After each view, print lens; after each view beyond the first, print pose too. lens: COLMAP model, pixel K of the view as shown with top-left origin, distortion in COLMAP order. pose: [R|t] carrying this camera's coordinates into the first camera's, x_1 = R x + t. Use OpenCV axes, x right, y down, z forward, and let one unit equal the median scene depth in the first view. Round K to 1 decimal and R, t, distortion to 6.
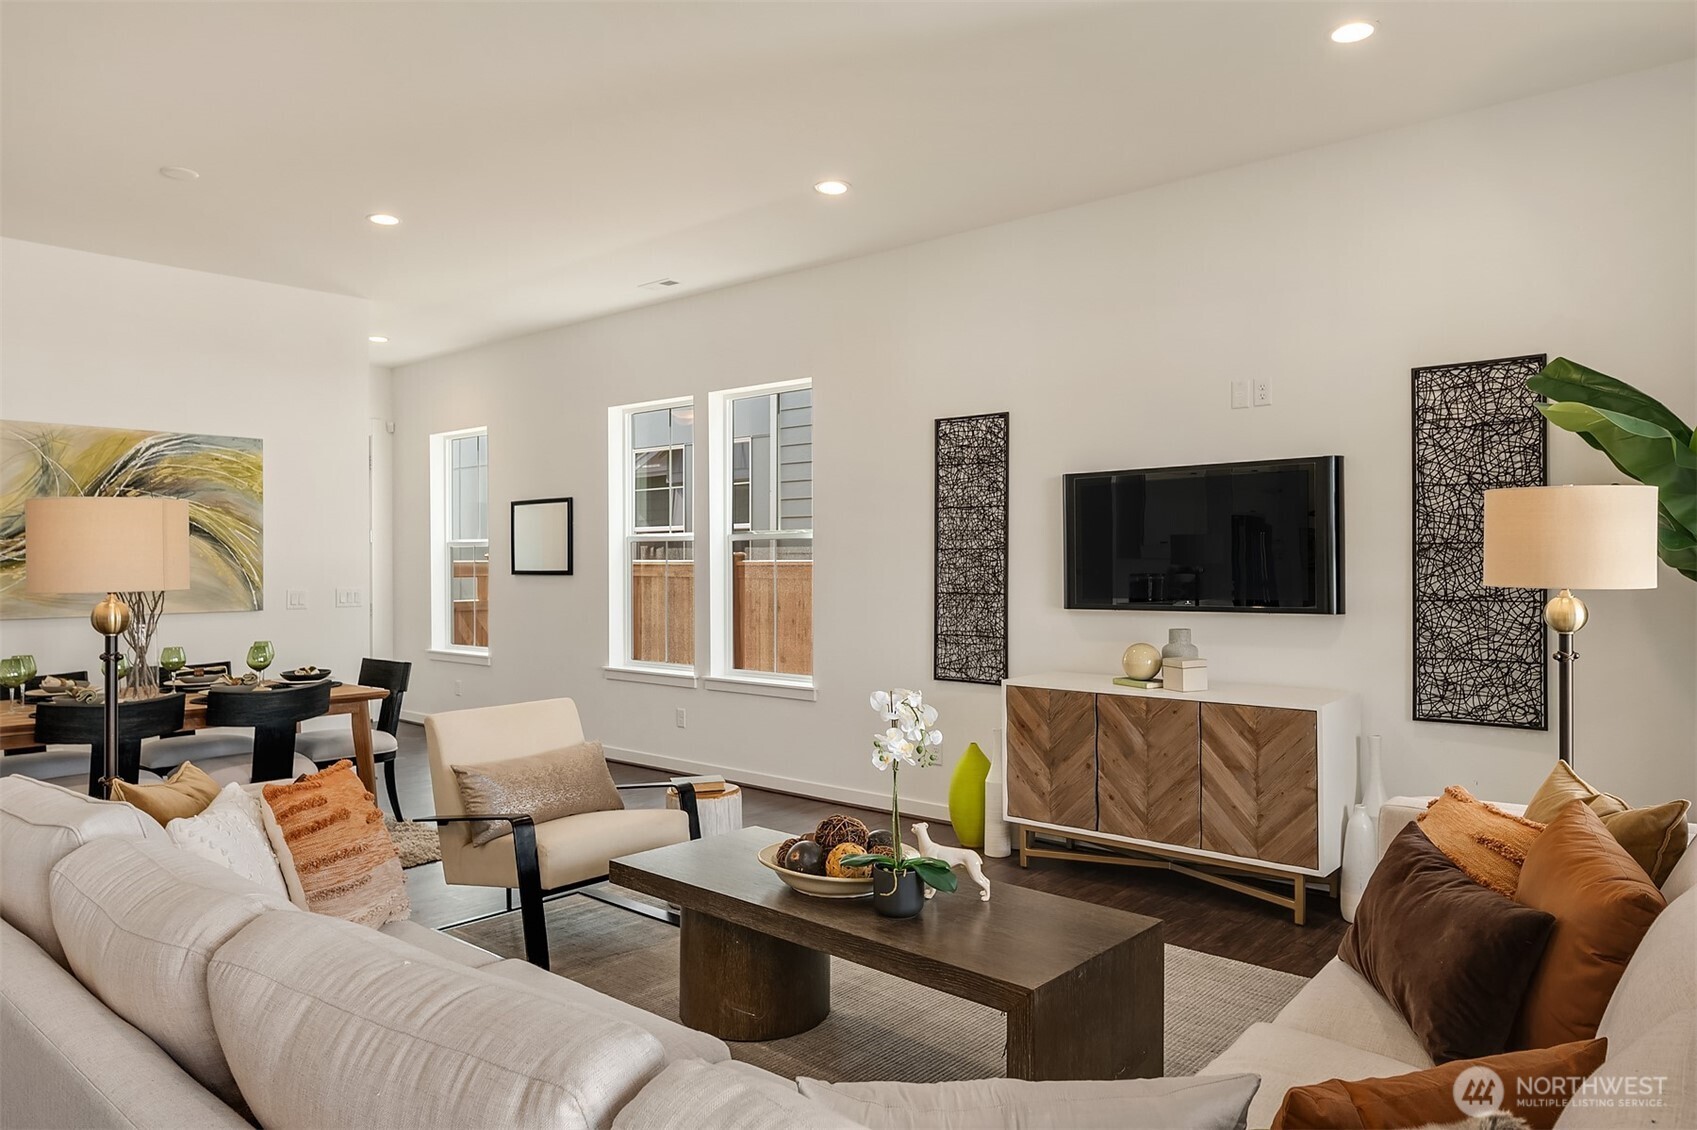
lens RADIAL K [[1100.4, 0, 853.1], [0, 1100.4, 550.9], [0, 0, 1]] dist [-0.002811, -0.000401]
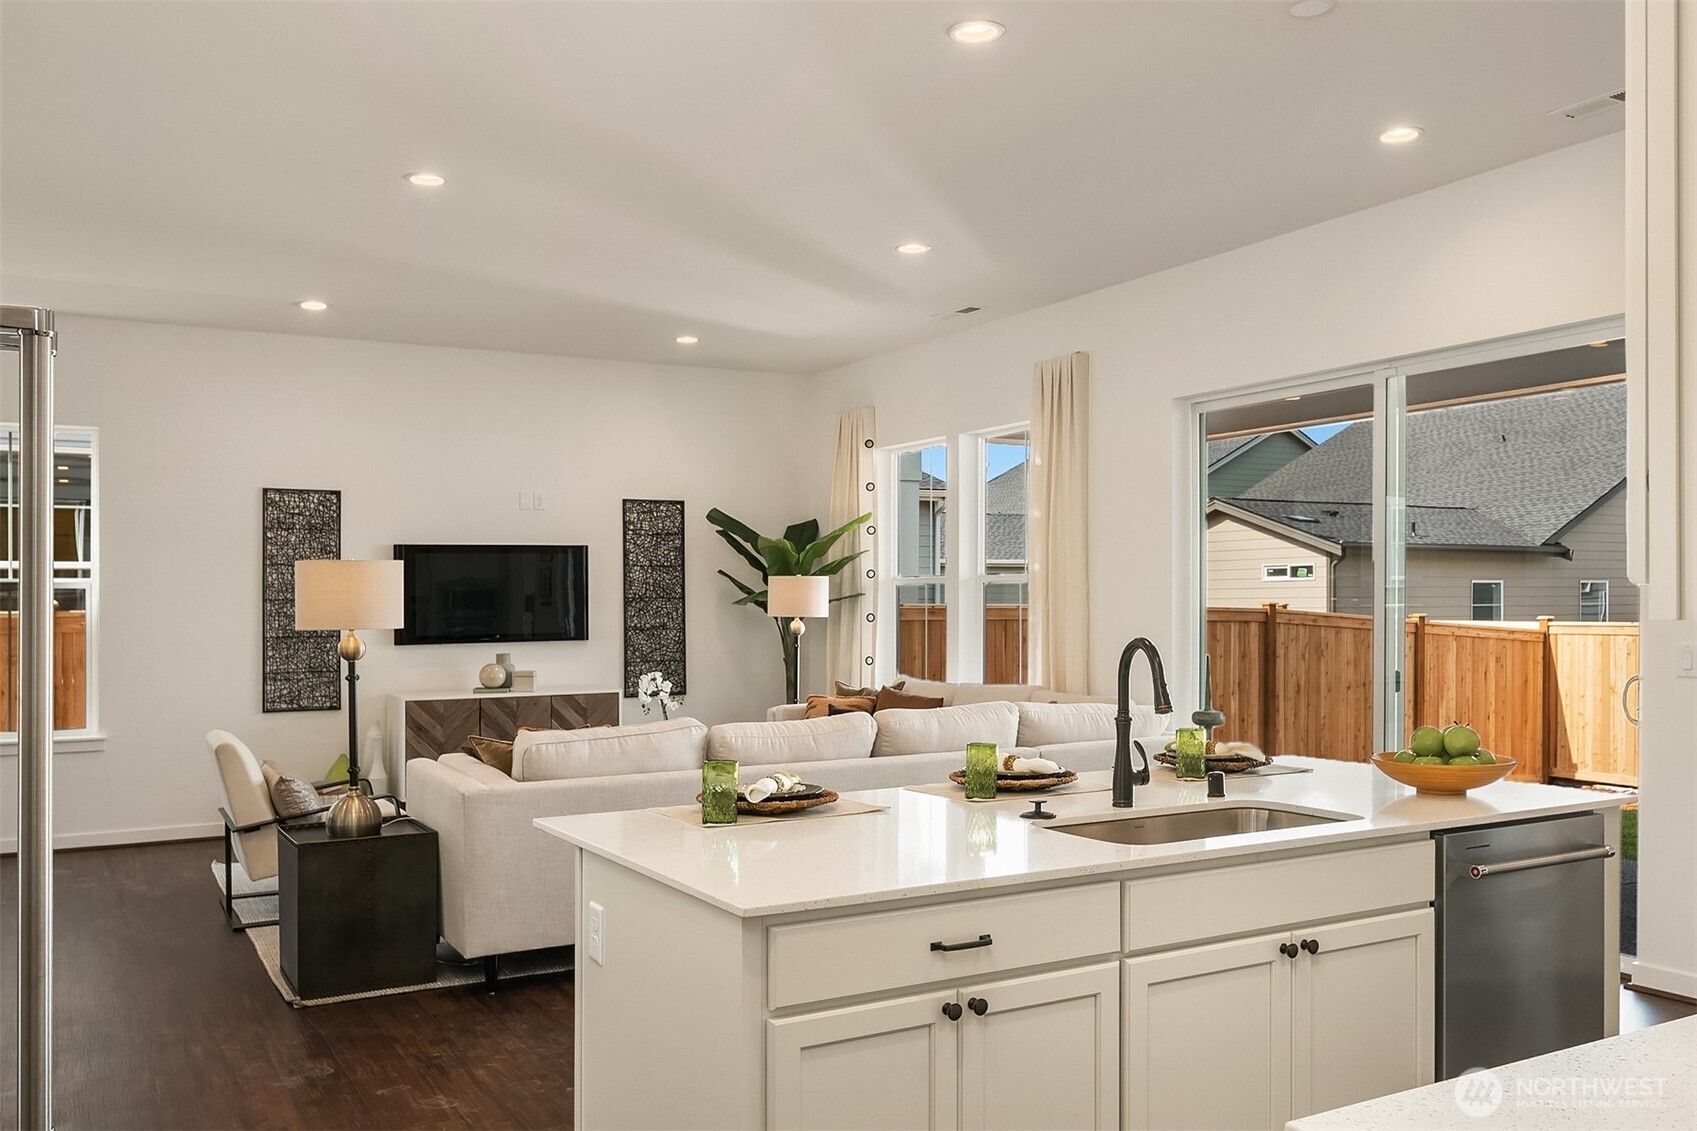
lens RADIAL K [[1400.5, 0, 838.5], [0, 1400.5, 569.2], [0, 0, 1]] dist [-0.016751, 0.006421]
pose [[0.349617, 0.023318, 0.936603, -1.430963], [-0.001565, 0.999703, -0.024305, 0.001052], [-0.936891, 0.007032, 0.349550, -0.108430]]
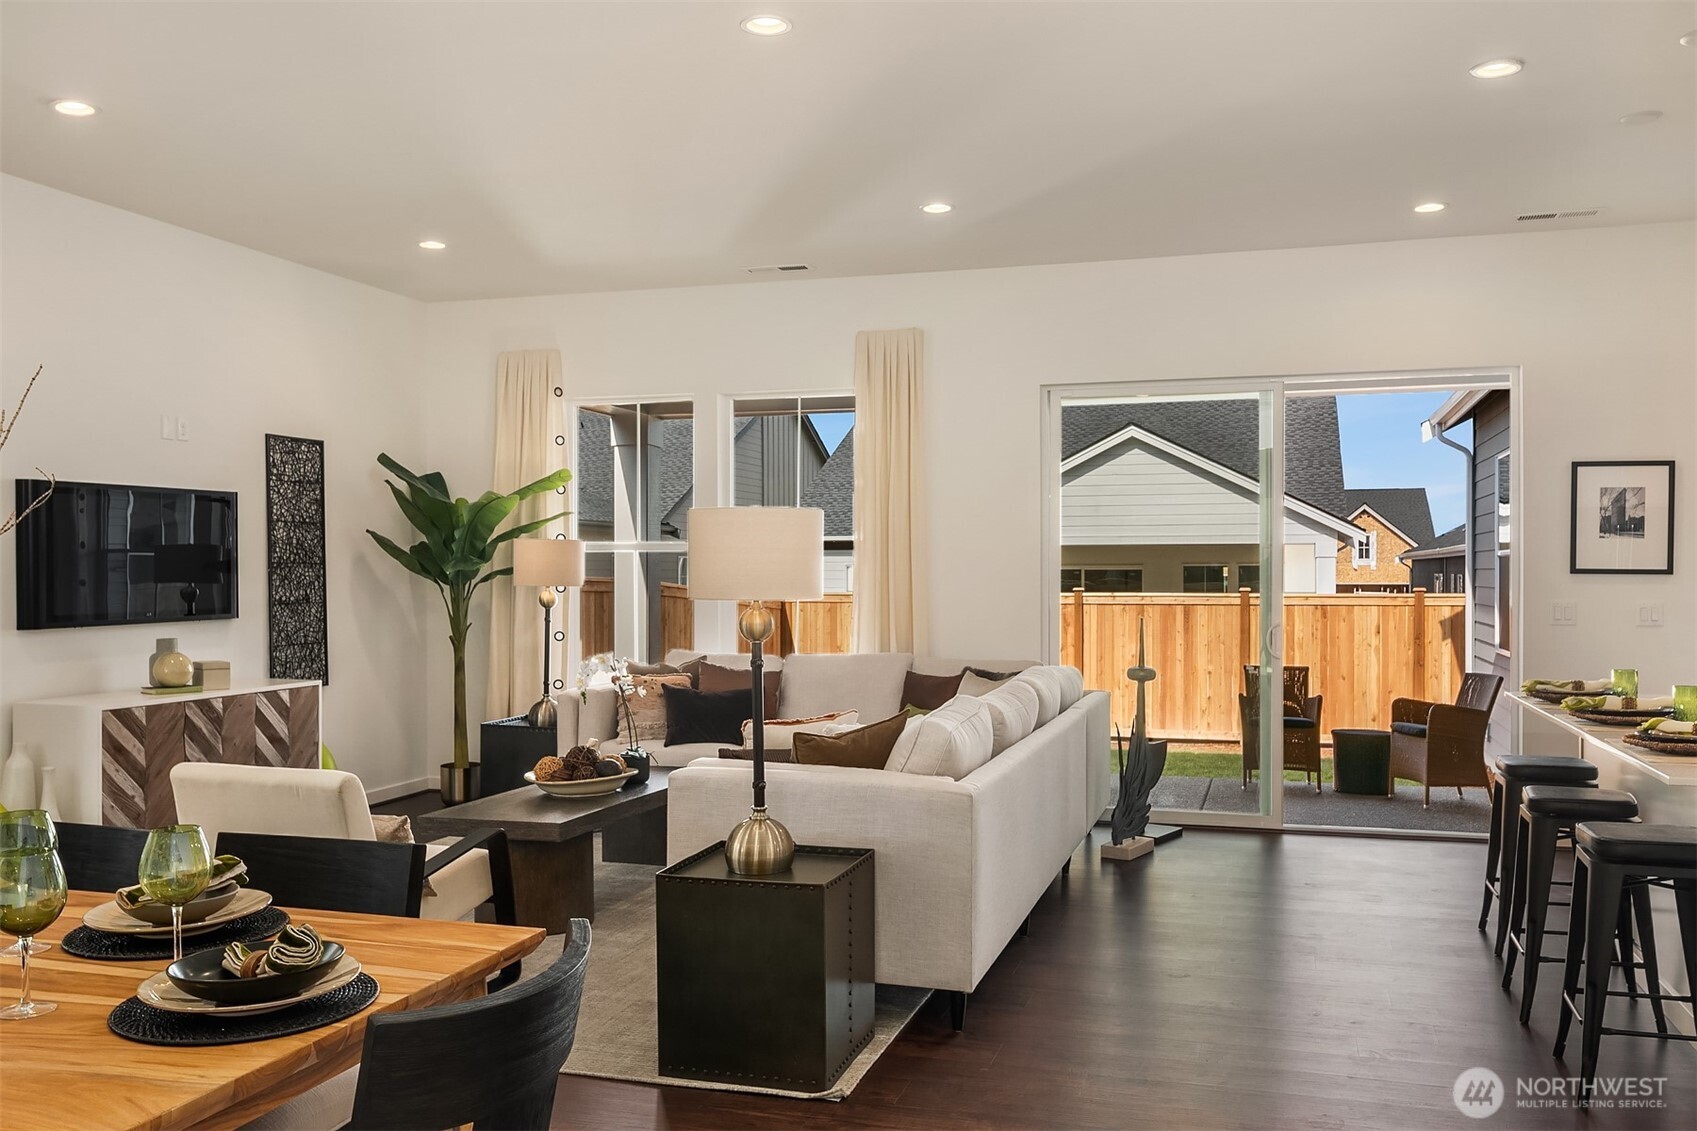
lens RADIAL K [[1400.5, 0, 836.5], [0, 1400.5, 575.2], [0, 0, 1]] dist [-0.016751, 0.006421]
pose [[-0.387988, 0.001662, 0.921663, -1.307660], [-0.004541, 0.999983, -0.003715, 0.011309], [-0.921653, -0.005627, -0.387974, 0.986473]]
